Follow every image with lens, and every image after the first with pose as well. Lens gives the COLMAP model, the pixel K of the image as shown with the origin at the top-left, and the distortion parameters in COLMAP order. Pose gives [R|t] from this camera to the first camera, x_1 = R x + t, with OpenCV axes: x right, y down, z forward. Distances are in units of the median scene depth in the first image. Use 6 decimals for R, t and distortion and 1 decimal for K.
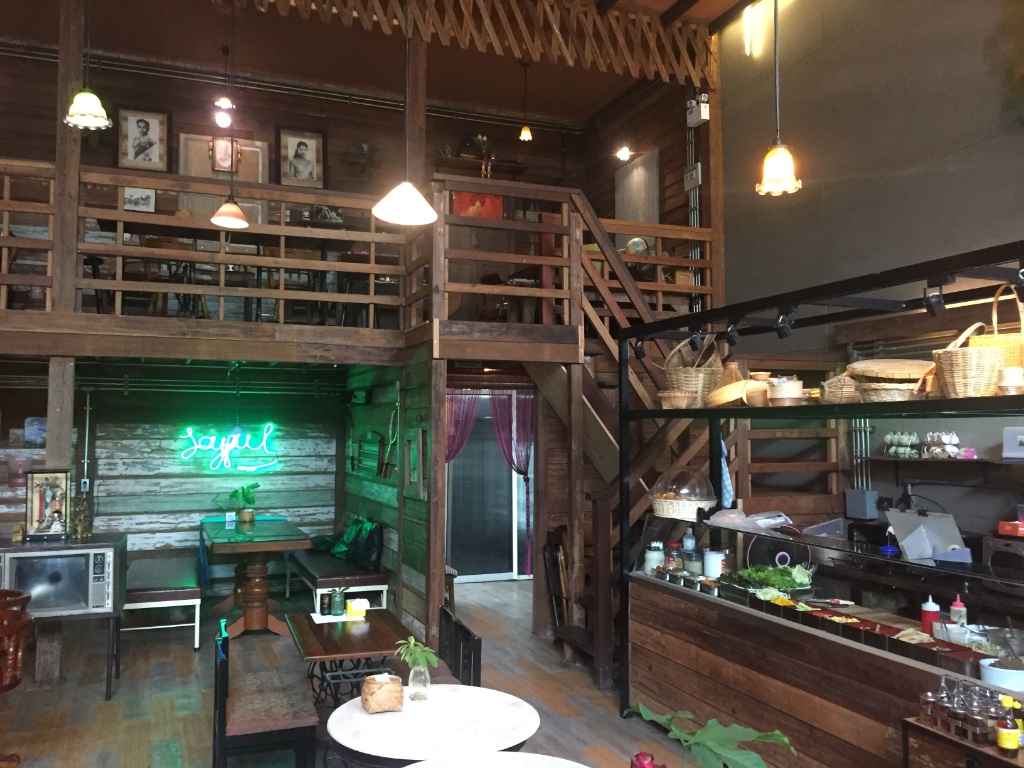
lens RADIAL K [[872.7, 0, 512.8], [0, 872.7, 382.5], [0, 0, 1]] dist [0.067298, -0.071347]
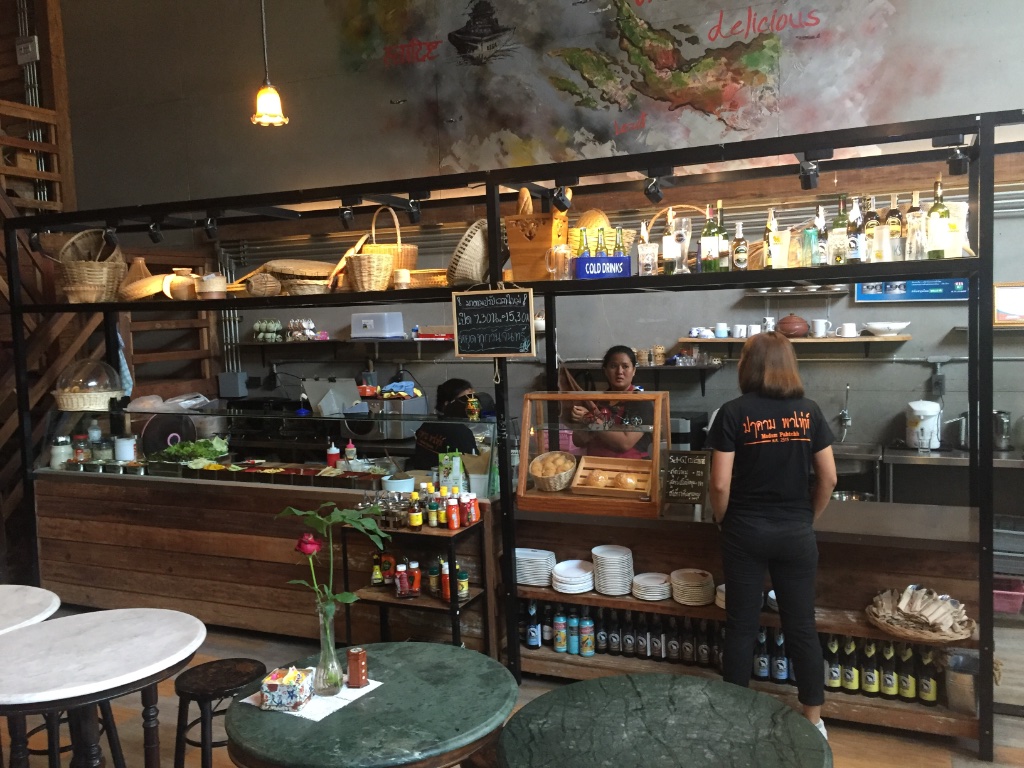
lens RADIAL K [[872.7, 0, 514.3], [0, 872.7, 383.8], [0, 0, 1]] dist [0.067298, -0.071347]
pose [[0.711820, -0.079420, 0.697858, -0.173368], [-0.006893, 0.992749, 0.120011, -0.002757], [-0.702329, -0.090236, 0.706110, -0.073688]]
